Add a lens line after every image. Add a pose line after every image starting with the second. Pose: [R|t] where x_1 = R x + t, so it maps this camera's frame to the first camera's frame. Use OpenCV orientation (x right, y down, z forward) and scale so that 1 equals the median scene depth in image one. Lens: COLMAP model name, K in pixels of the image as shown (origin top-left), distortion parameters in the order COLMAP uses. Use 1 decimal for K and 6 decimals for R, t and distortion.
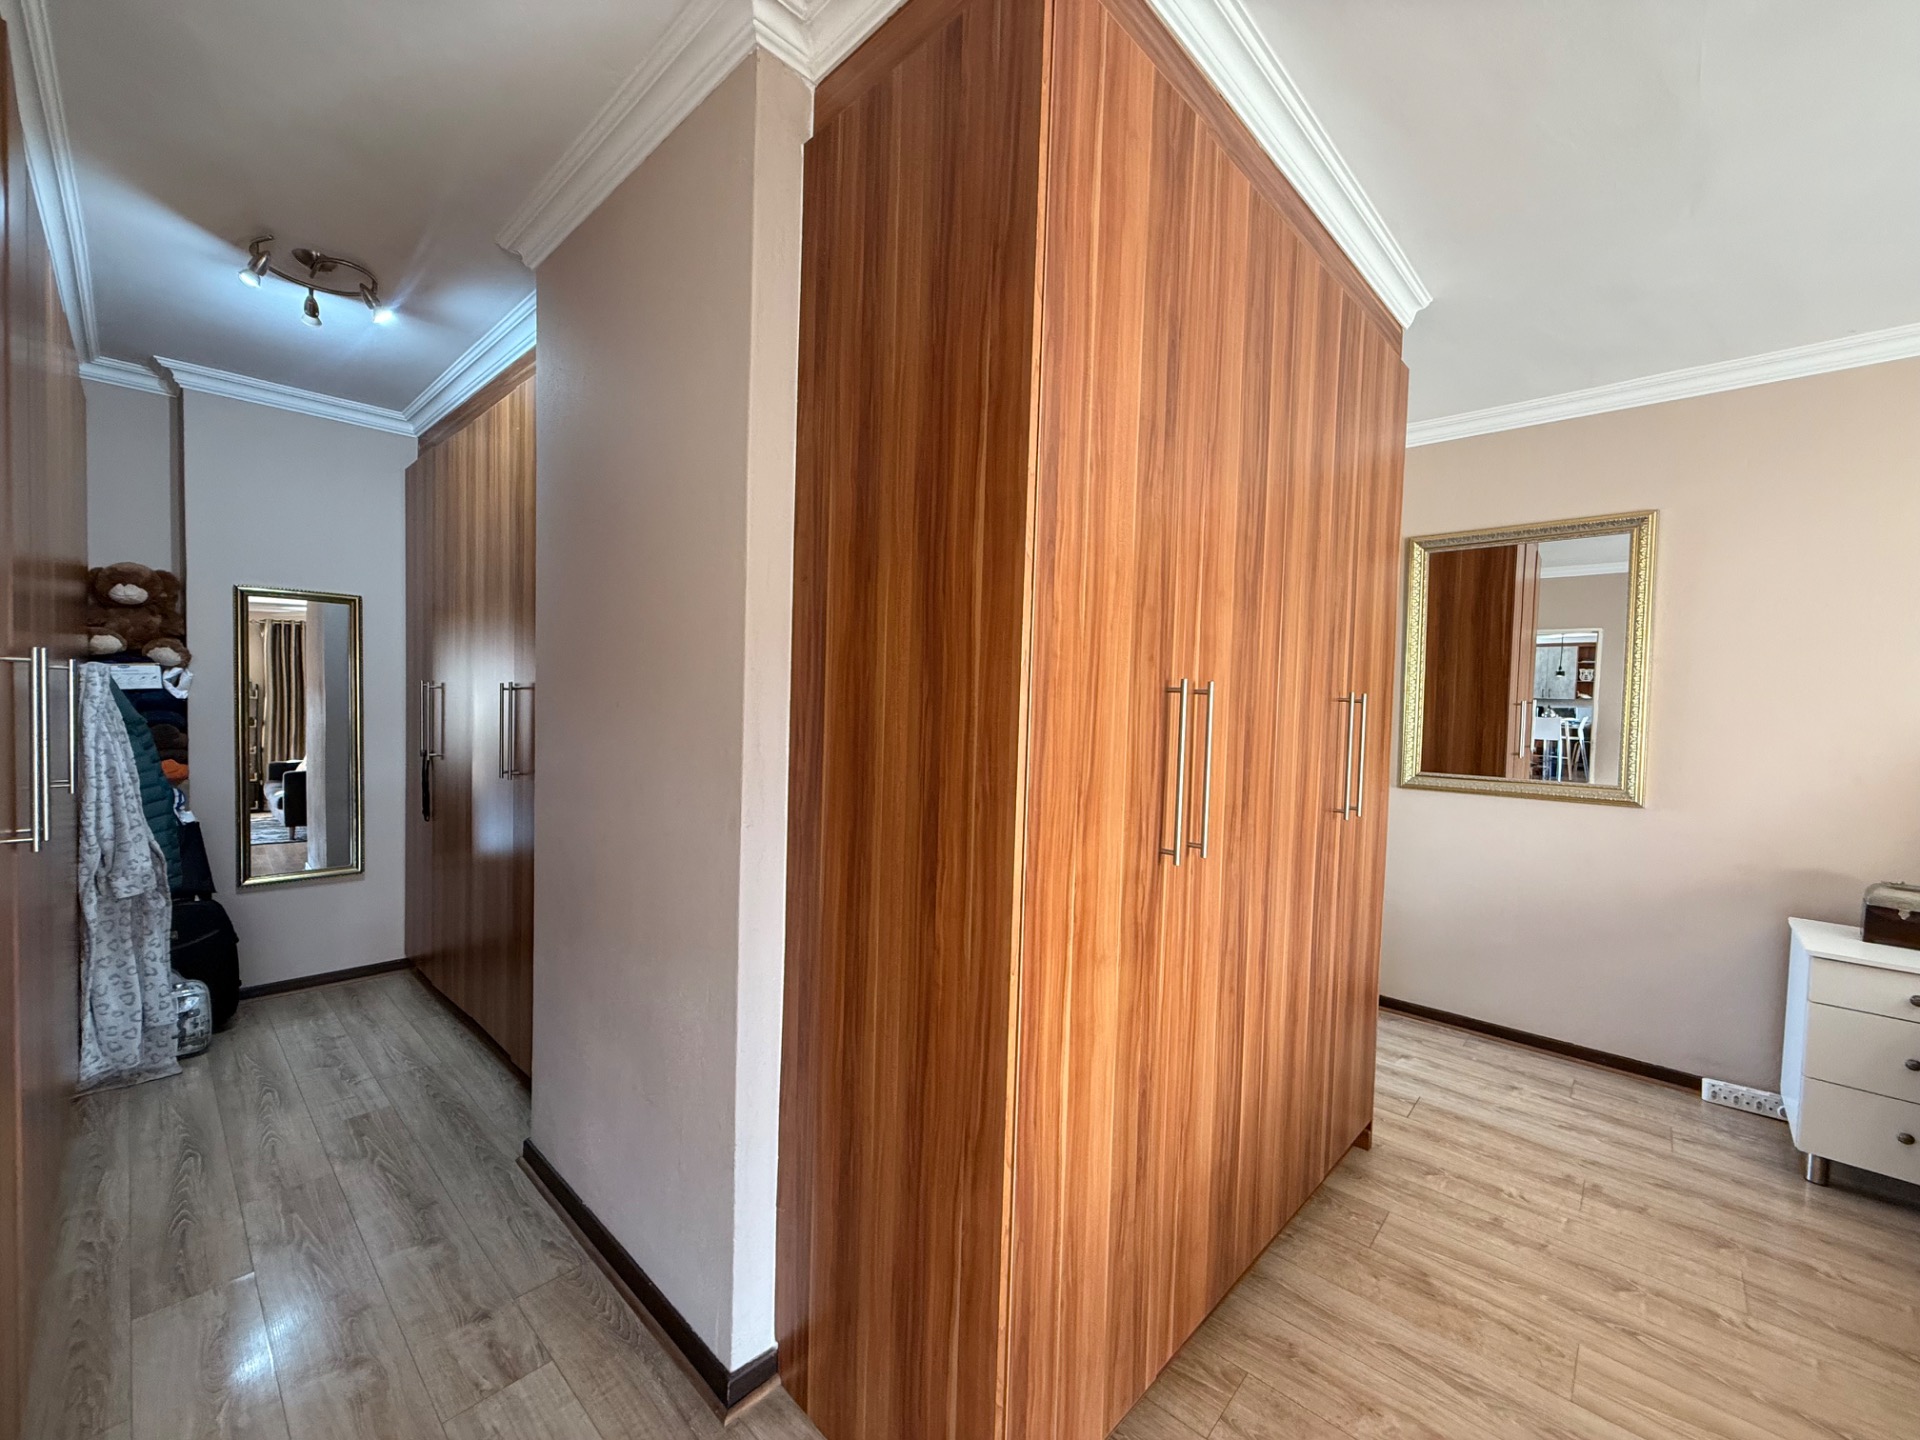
lens RADIAL K [[763.1, 0, 954.1], [0, 763.1, 724.6], [0, 0, 1]] dist [-0.001018, 0.000157]
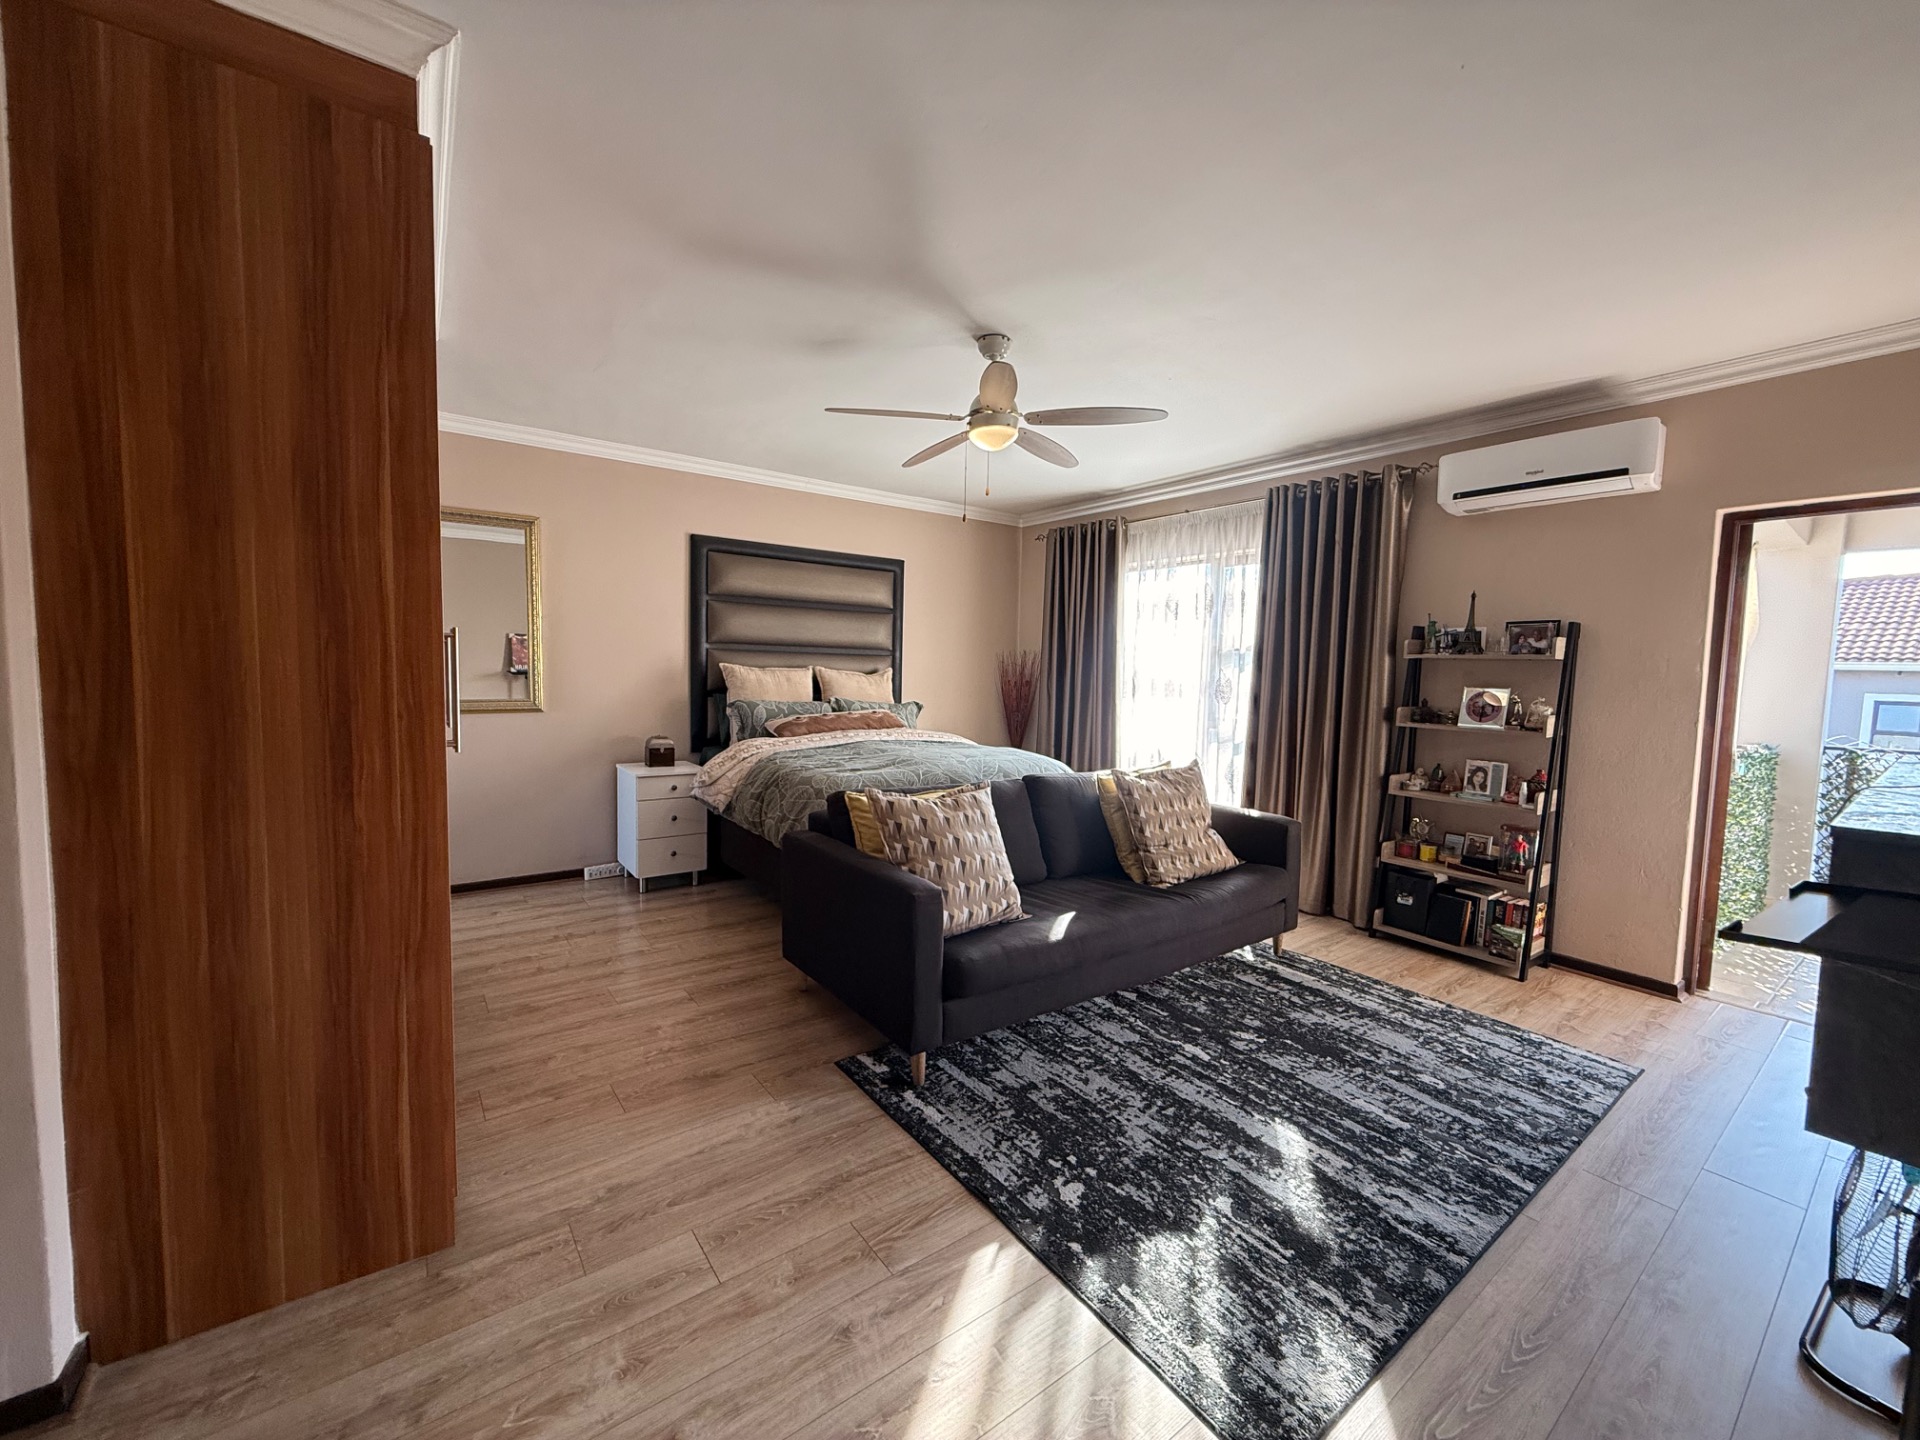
lens RADIAL K [[763.1, 0, 955.8], [0, 763.1, 724.0], [0, 0, 1]] dist [0.000978, 0.000294]
pose [[0.184481, -0.095156, 0.978219, -0.714328], [0.015078, 0.995459, 0.093990, 0.001549], [-0.982720, -0.002590, 0.185078, -0.171800]]
